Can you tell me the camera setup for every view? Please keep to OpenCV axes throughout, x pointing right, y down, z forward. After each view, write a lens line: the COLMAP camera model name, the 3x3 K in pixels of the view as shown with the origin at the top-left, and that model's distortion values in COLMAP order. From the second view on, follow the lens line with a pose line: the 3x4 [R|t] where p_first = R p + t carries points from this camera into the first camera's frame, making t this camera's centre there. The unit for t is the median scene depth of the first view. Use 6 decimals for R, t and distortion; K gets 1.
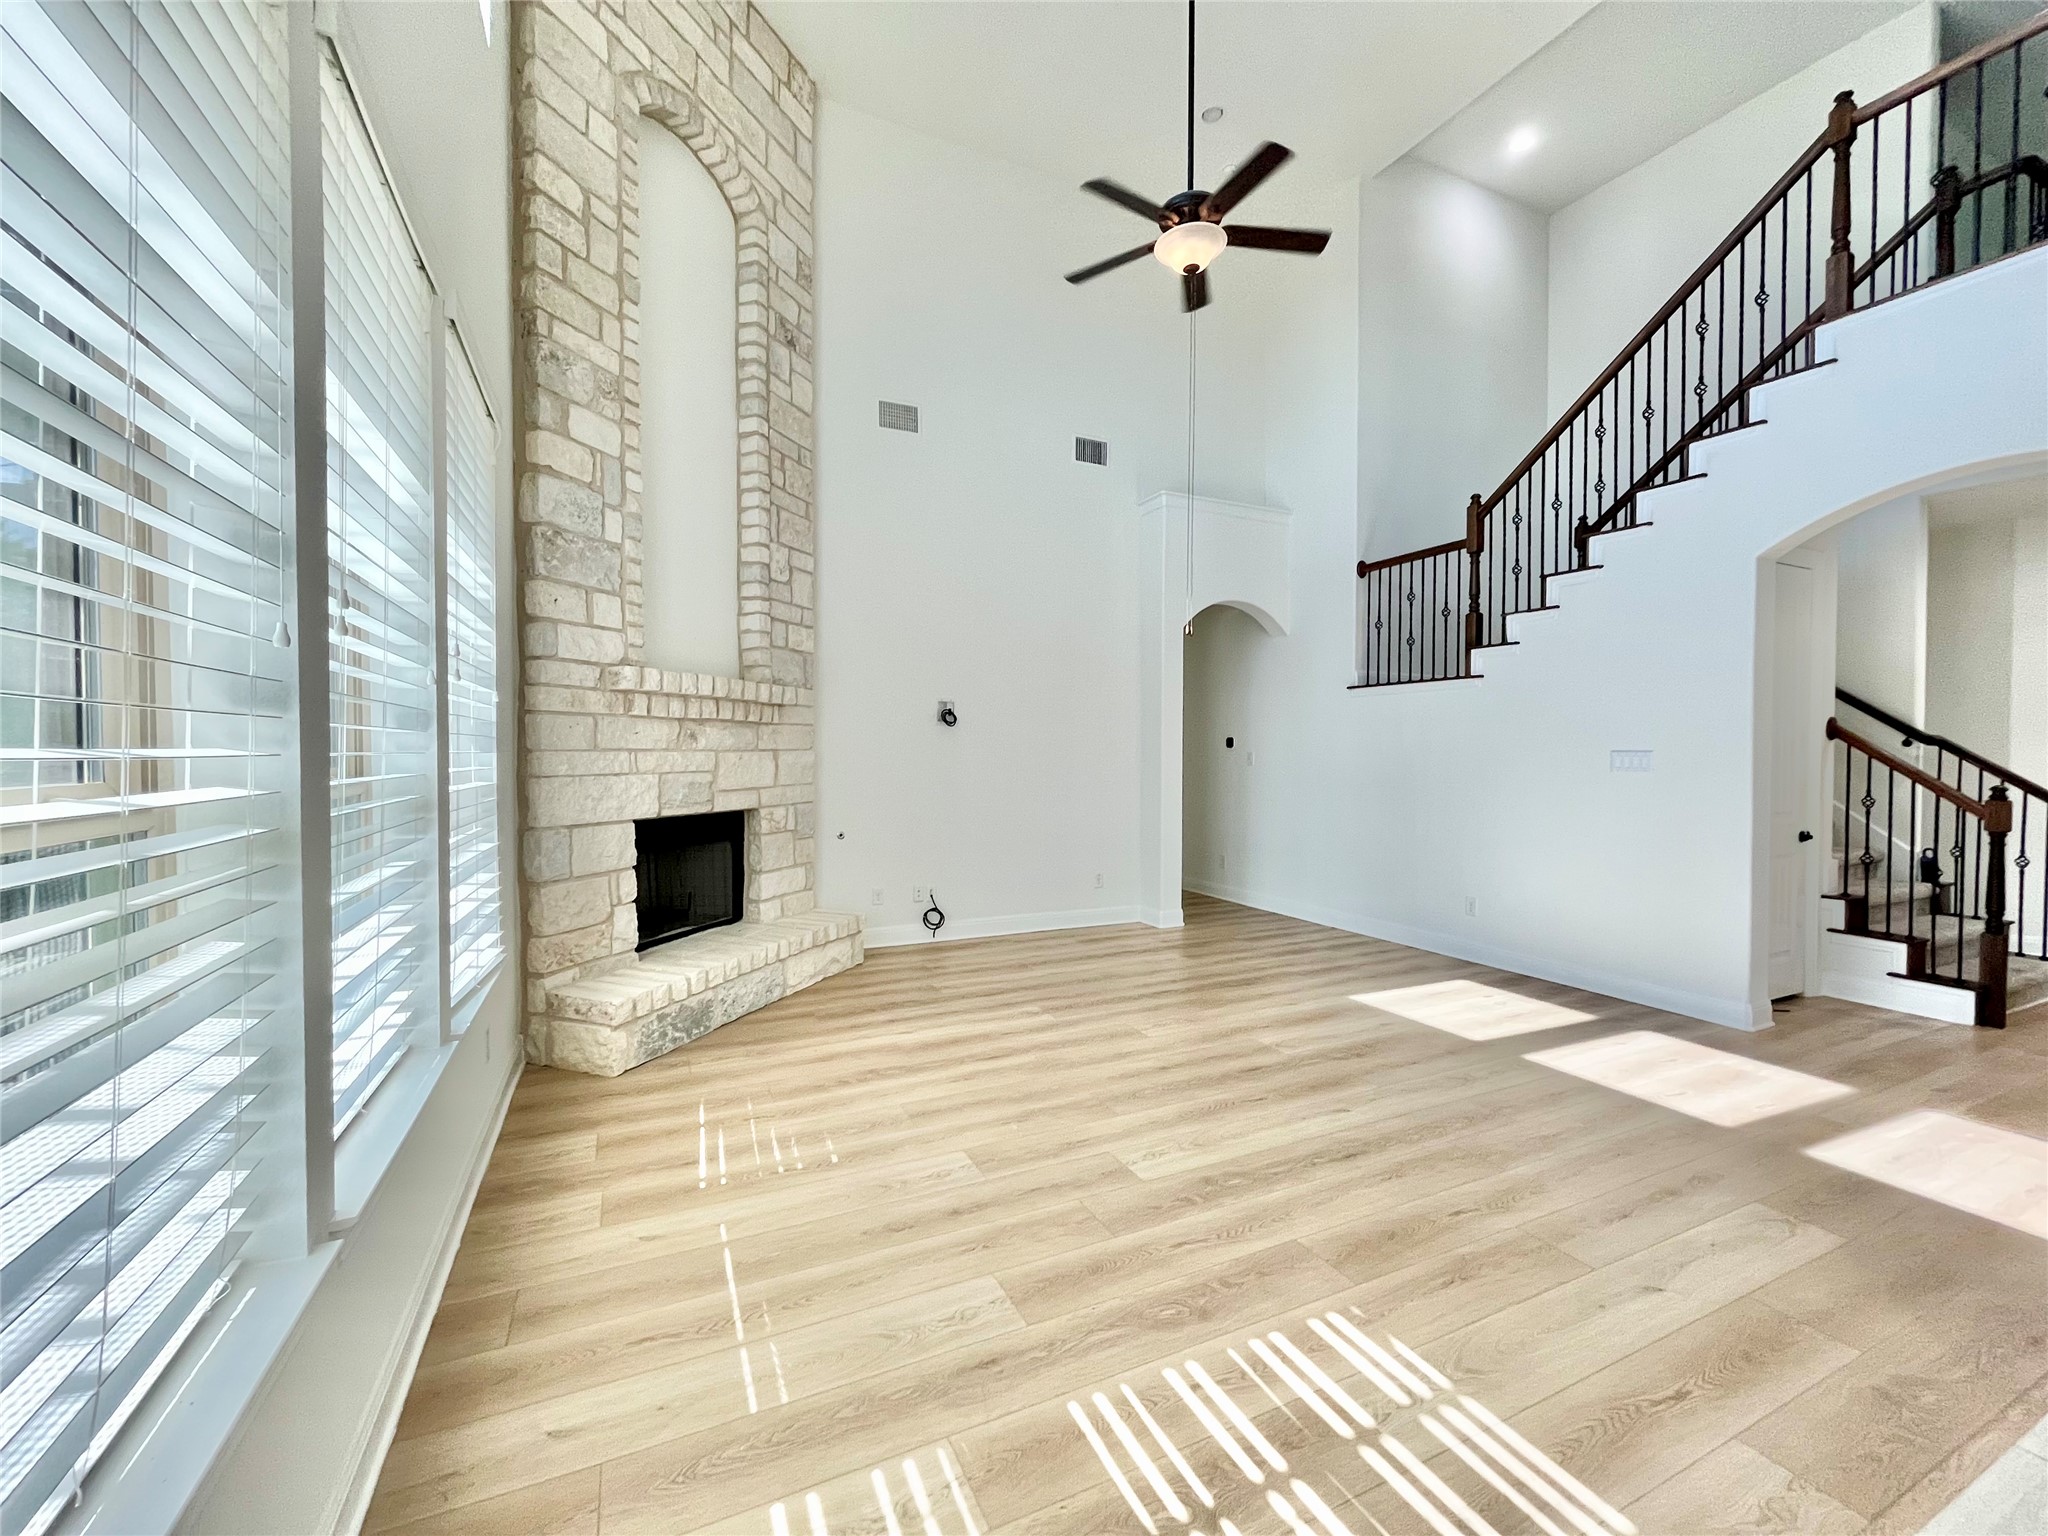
lens RADIAL K [[826.3, 0, 1020.6], [0, 826.3, 767.2], [0, 0, 1]] dist [-0.003220, -0.000275]
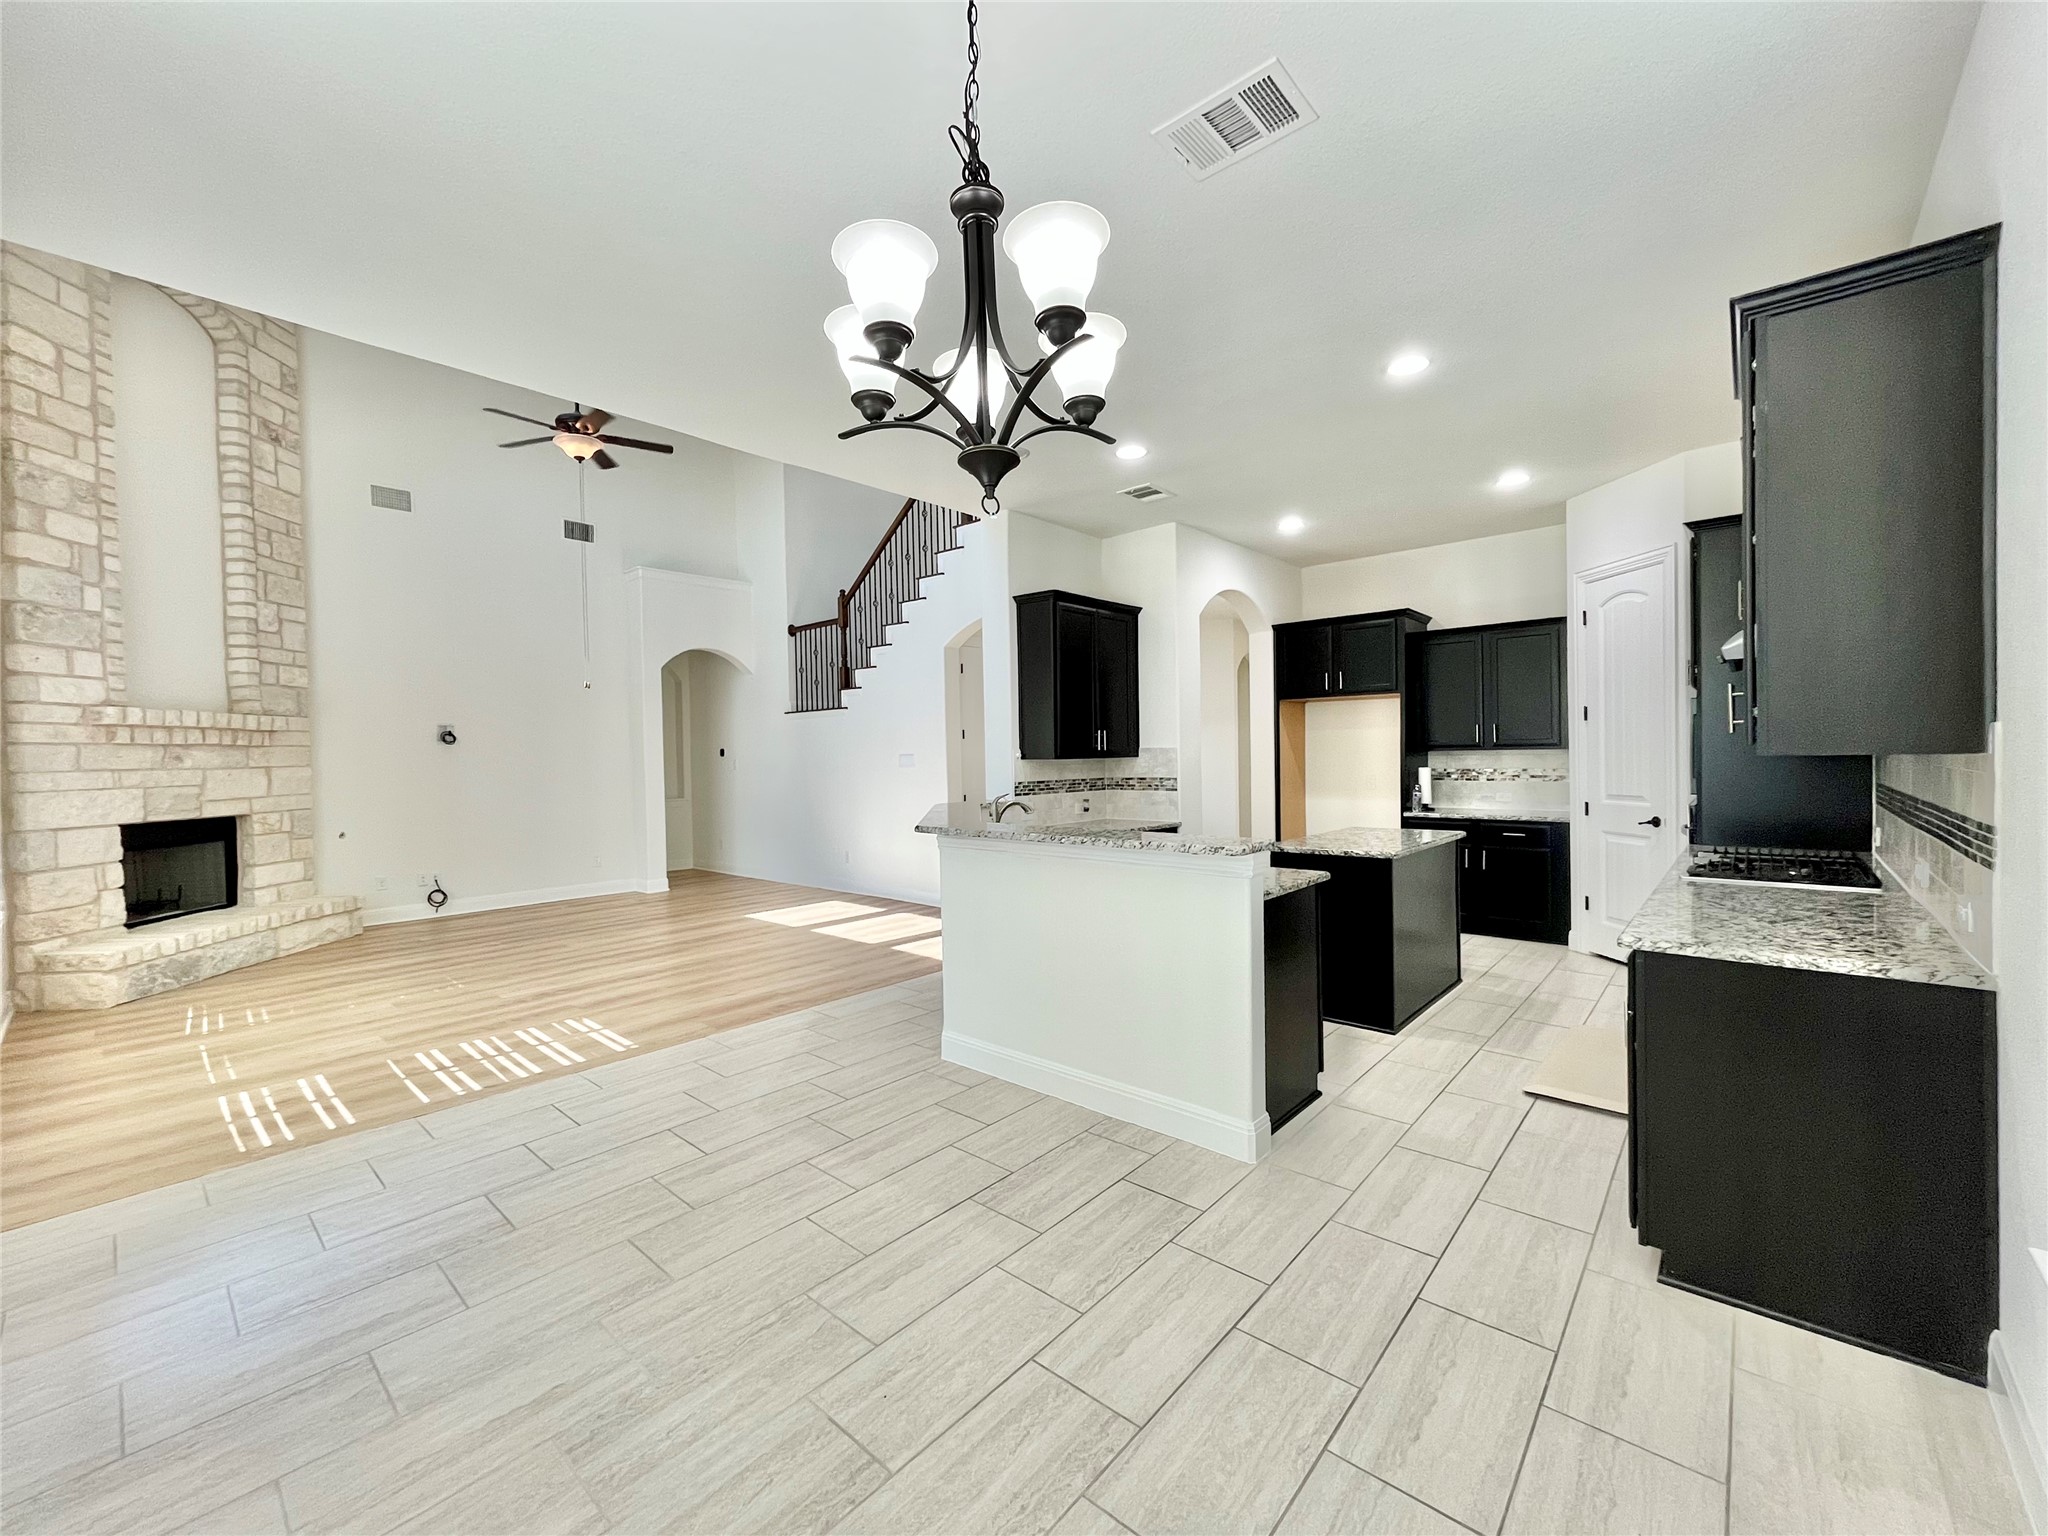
lens RADIAL K [[826.3, 0, 1020.6], [0, 826.3, 767.2], [0, 0, 1]] dist [-0.003220, -0.000275]
pose [[0.919066, -0.025903, 0.393251, 0.293339], [0.028796, 0.999584, -0.001457, 0.015475], [-0.393050, 0.012663, 0.919430, -0.668672]]
